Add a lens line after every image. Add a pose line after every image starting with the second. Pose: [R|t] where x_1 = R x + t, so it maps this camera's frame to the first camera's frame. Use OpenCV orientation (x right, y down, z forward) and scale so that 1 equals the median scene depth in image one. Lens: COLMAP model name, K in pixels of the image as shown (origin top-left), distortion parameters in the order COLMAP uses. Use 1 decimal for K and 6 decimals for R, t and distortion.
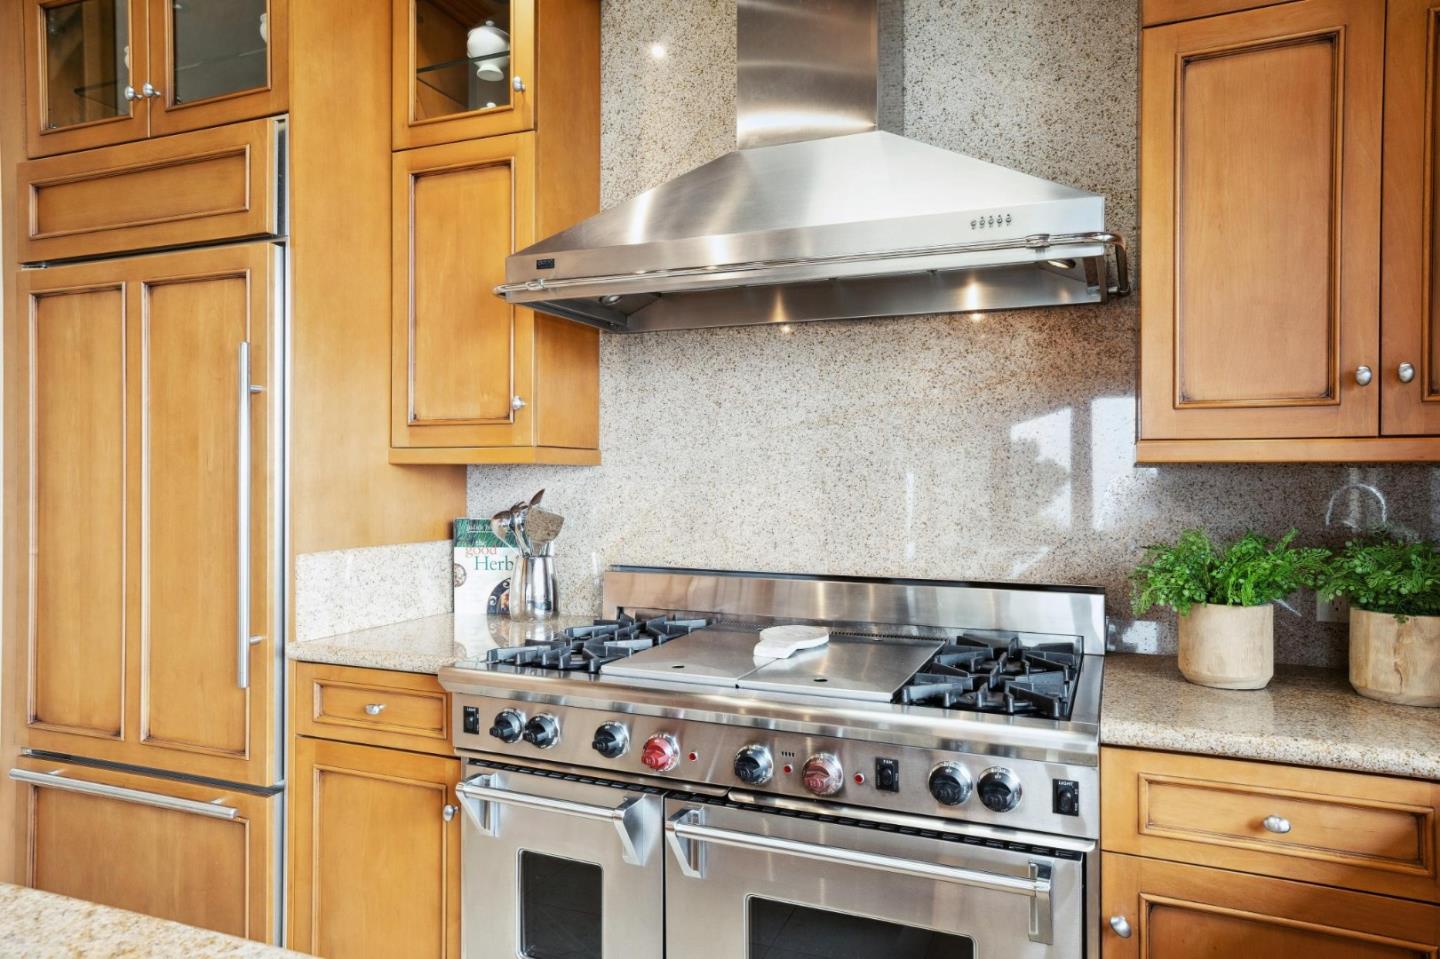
lens RADIAL K [[940.2, 0, 717.4], [0, 940.2, 476.6], [0, 0, 1]] dist [0.007446, 0.002518]
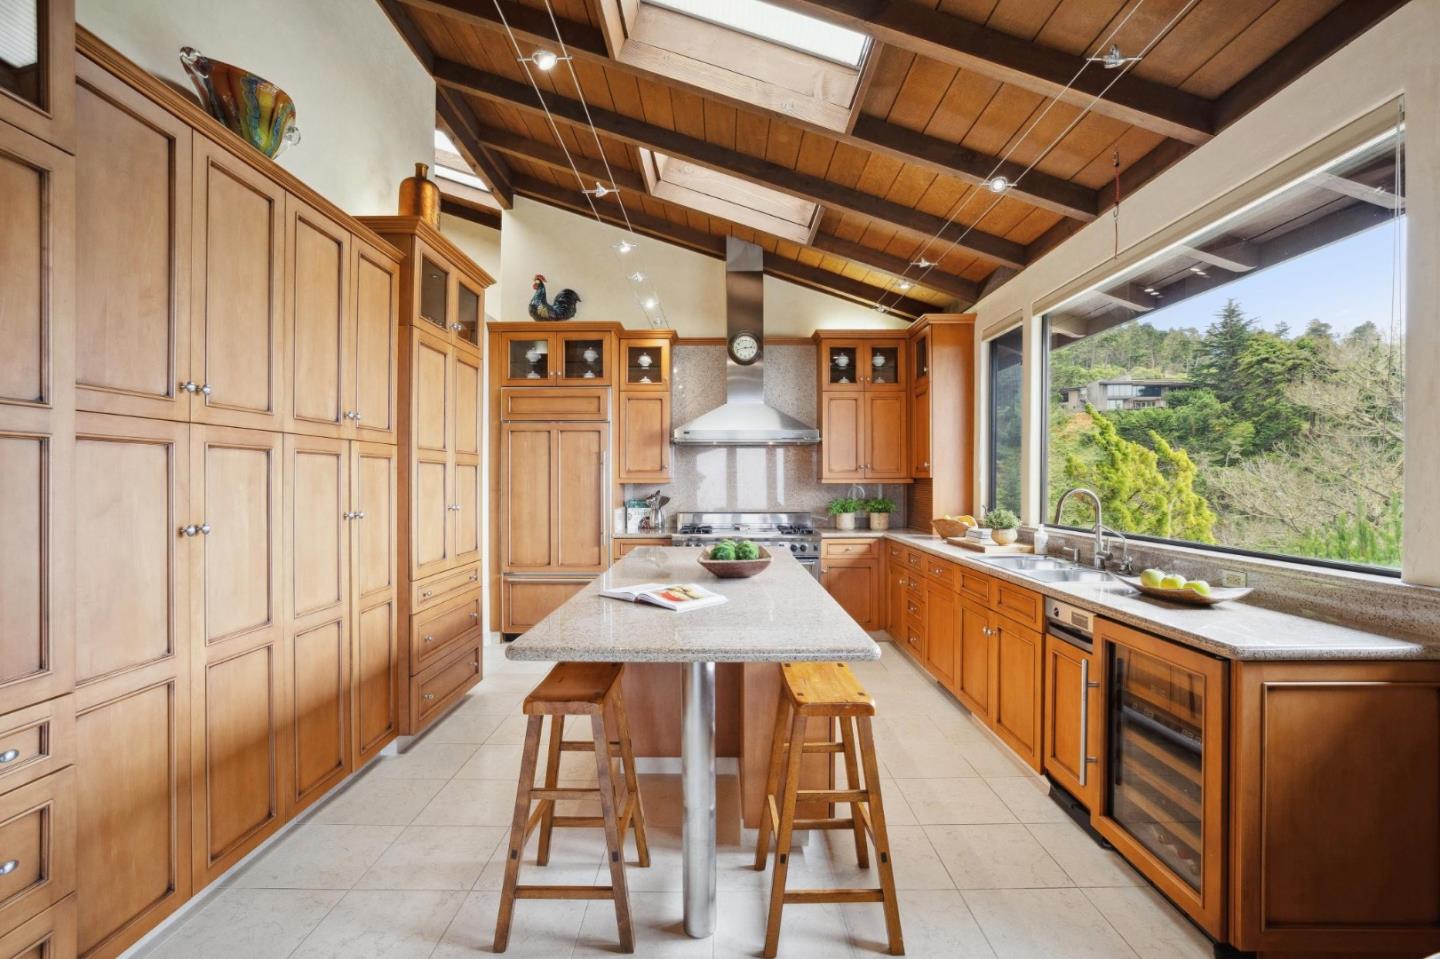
lens RADIAL K [[655.3, 0, 721.5], [0, 655.3, 477.5], [0, 0, 1]] dist [0.011959, -0.002075]
pose [[0.920103, -0.002473, 0.391668, -0.978186], [0.004083, 0.999986, -0.003277, -0.026927], [-0.391654, 0.004614, 0.920101, -1.369115]]
